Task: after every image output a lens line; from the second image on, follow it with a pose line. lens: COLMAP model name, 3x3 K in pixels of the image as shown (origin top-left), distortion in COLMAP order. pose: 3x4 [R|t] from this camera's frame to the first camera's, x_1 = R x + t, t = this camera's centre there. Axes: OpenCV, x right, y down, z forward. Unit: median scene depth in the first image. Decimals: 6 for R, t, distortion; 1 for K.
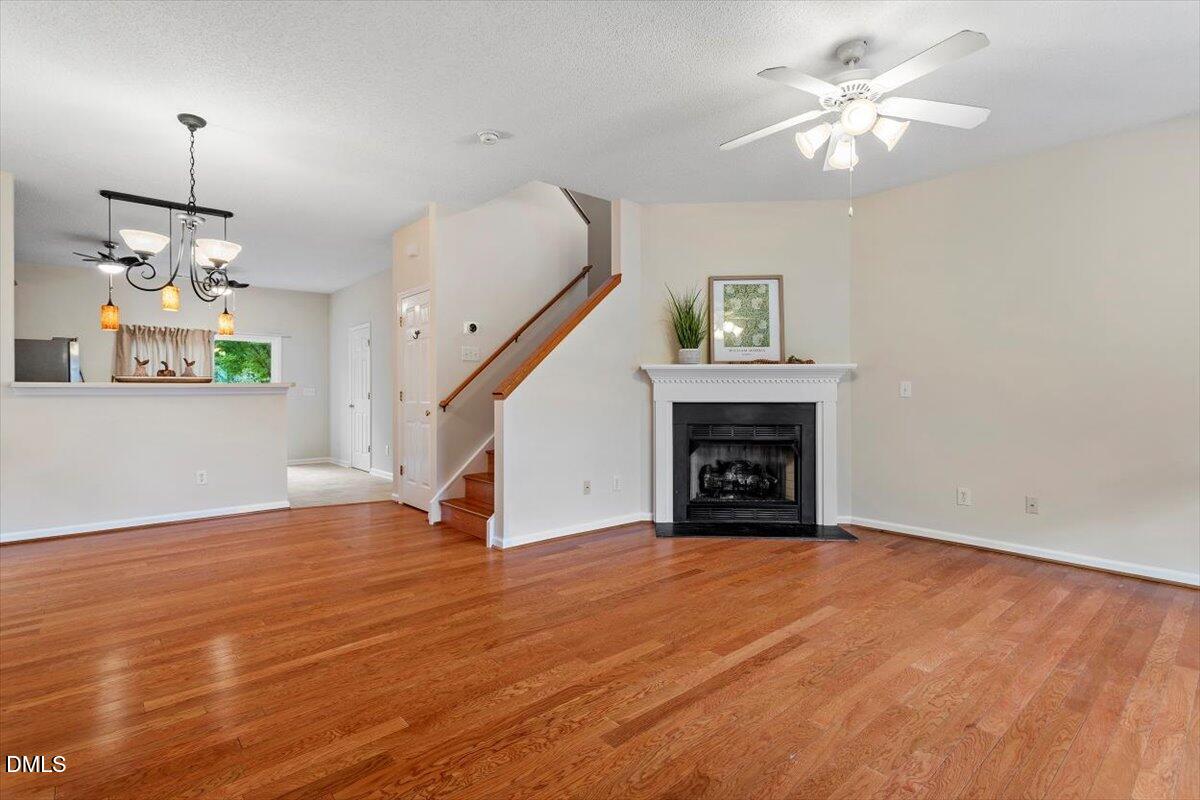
lens RADIAL K [[569.4, 0, 597.3], [0, 569.4, 396.8], [0, 0, 1]] dist [0.005480, 0.000754]
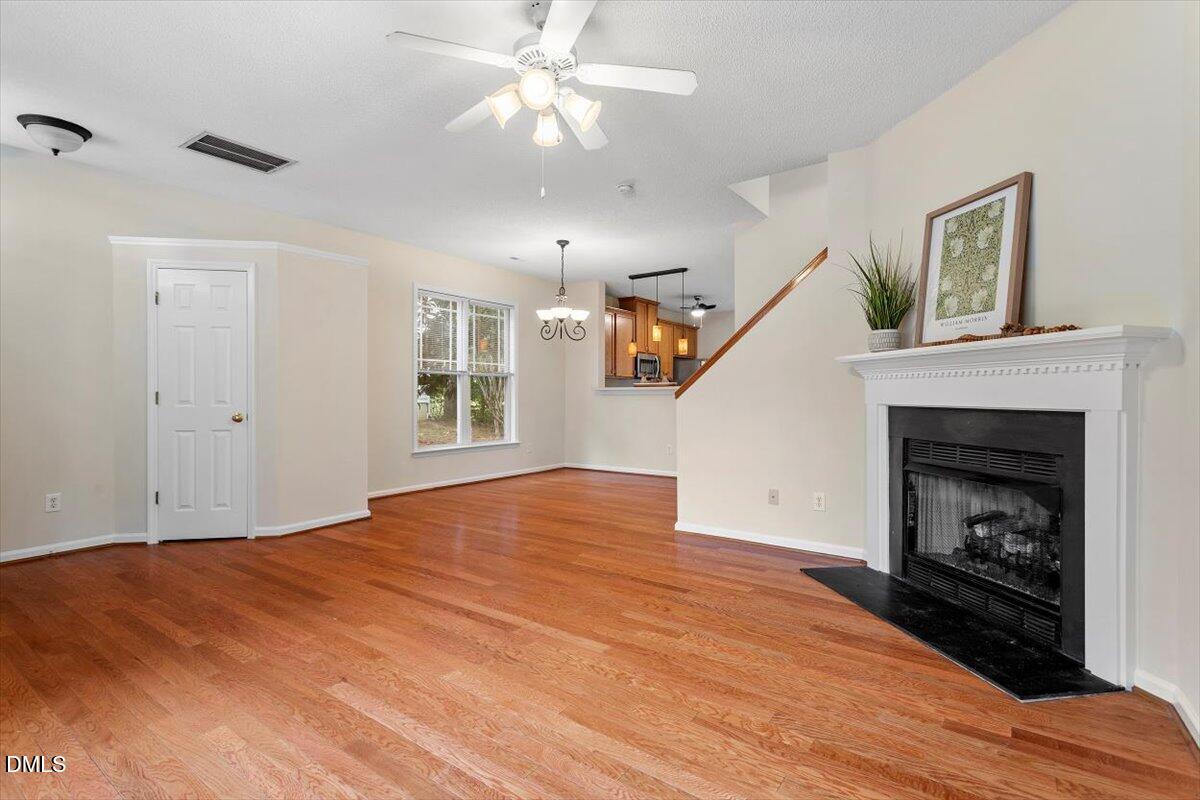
lens RADIAL K [[569.4, 0, 601.8], [0, 569.4, 394.2], [0, 0, 1]] dist [0.005480, 0.000754]
pose [[0.237228, 0.001609, -0.971453, 0.899451], [-0.006881, 0.999976, -0.000024, -0.002931], [0.971430, 0.006690, 0.237233, 0.582569]]
